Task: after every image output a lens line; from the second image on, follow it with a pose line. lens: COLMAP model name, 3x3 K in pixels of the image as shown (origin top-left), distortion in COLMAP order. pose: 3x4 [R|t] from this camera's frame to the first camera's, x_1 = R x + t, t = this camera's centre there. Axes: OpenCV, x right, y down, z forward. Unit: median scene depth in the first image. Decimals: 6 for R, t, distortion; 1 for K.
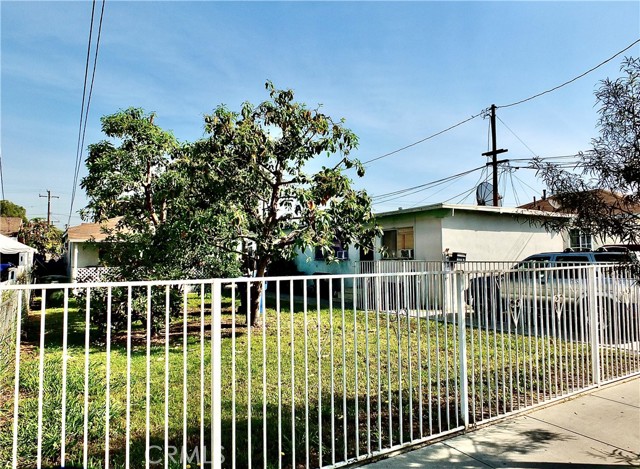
lens RADIAL K [[438.5, 0, 320.0], [0, 438.5, 234.5], [0, 0, 1]] dist [-0.017047, -0.002312]
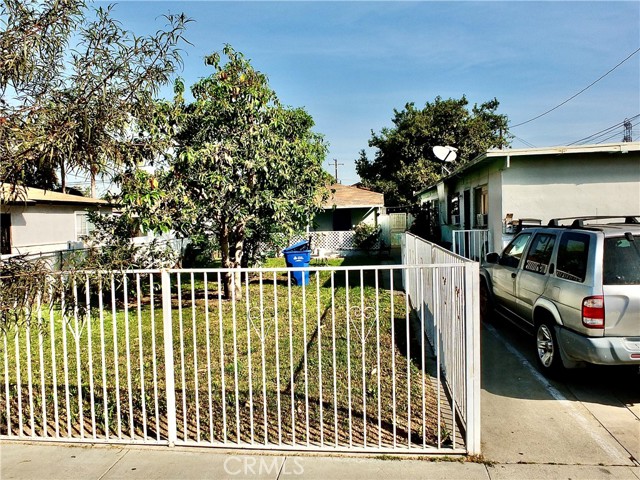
lens RADIAL K [[451.9, 0, 330.0], [0, 451.9, 240.7], [0, 0, 1]] dist [-0.041587, -0.003728]
pose [[0.783200, 0.015231, -0.621583, 0.693921], [0.055970, 0.993914, 0.094876, -0.012172], [0.619245, -0.109097, 0.777582, 0.355890]]
